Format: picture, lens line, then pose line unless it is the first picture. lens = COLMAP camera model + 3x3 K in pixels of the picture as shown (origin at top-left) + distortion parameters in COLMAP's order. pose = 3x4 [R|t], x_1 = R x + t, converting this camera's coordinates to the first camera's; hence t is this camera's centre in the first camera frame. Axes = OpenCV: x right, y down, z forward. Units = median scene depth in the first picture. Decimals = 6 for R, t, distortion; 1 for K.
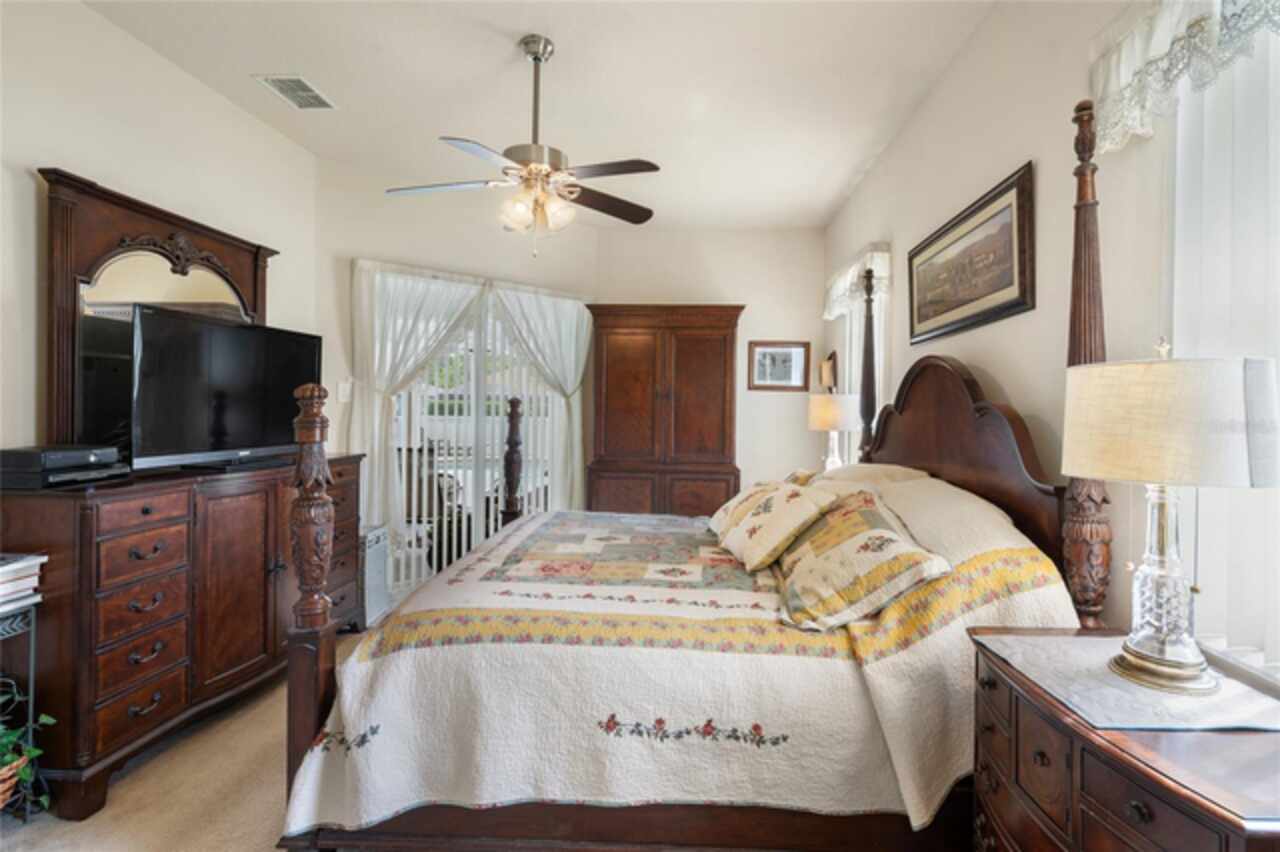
lens RADIAL K [[588.3, 0, 645.8], [0, 588.3, 419.4], [0, 0, 1]] dist [-0.007504, 0.003085]
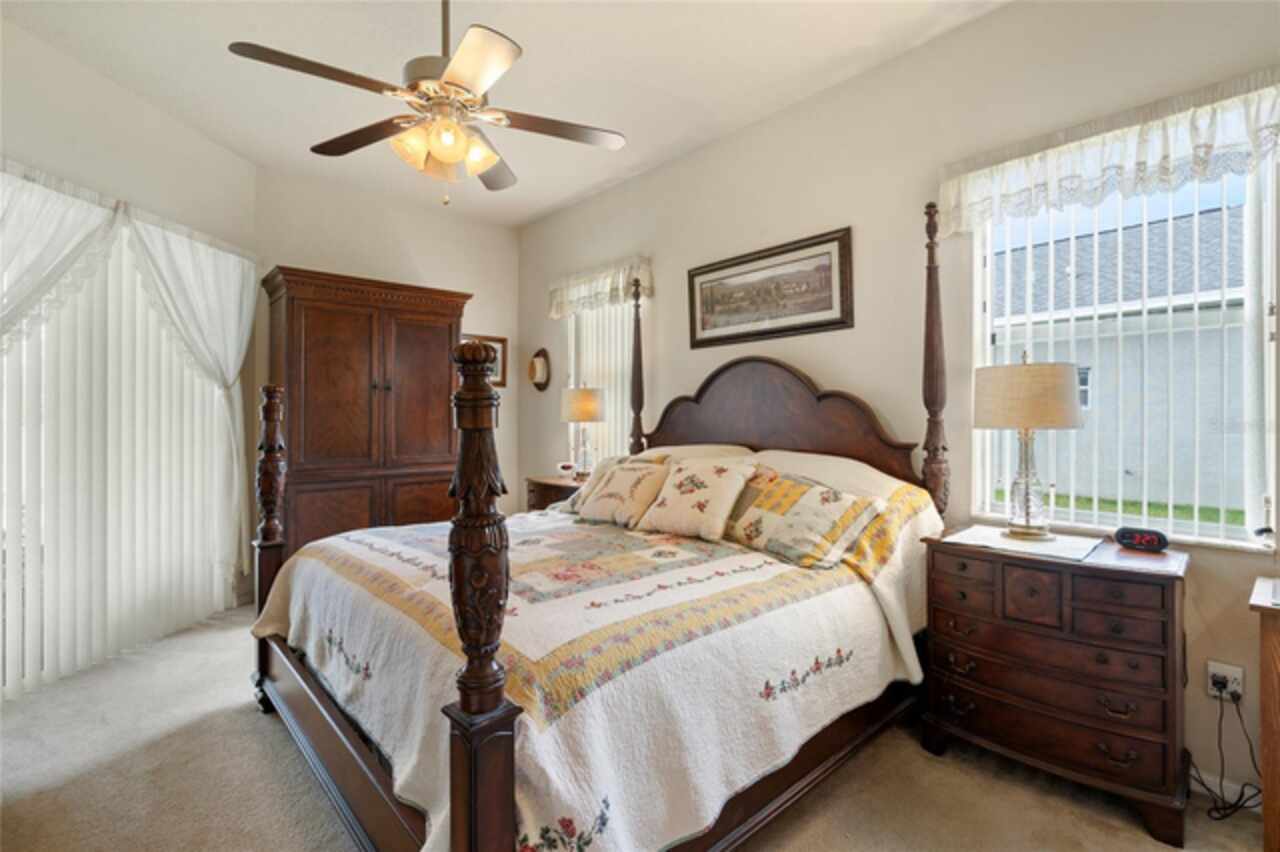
lens RADIAL K [[588.3, 0, 642.4], [0, 588.3, 419.7], [0, 0, 1]] dist [-0.007504, 0.003085]
pose [[0.708327, -0.018537, 0.705641, -0.784521], [0.021135, 0.999764, 0.005048, 0.024387], [-0.705568, 0.011338, 0.708552, 0.345990]]
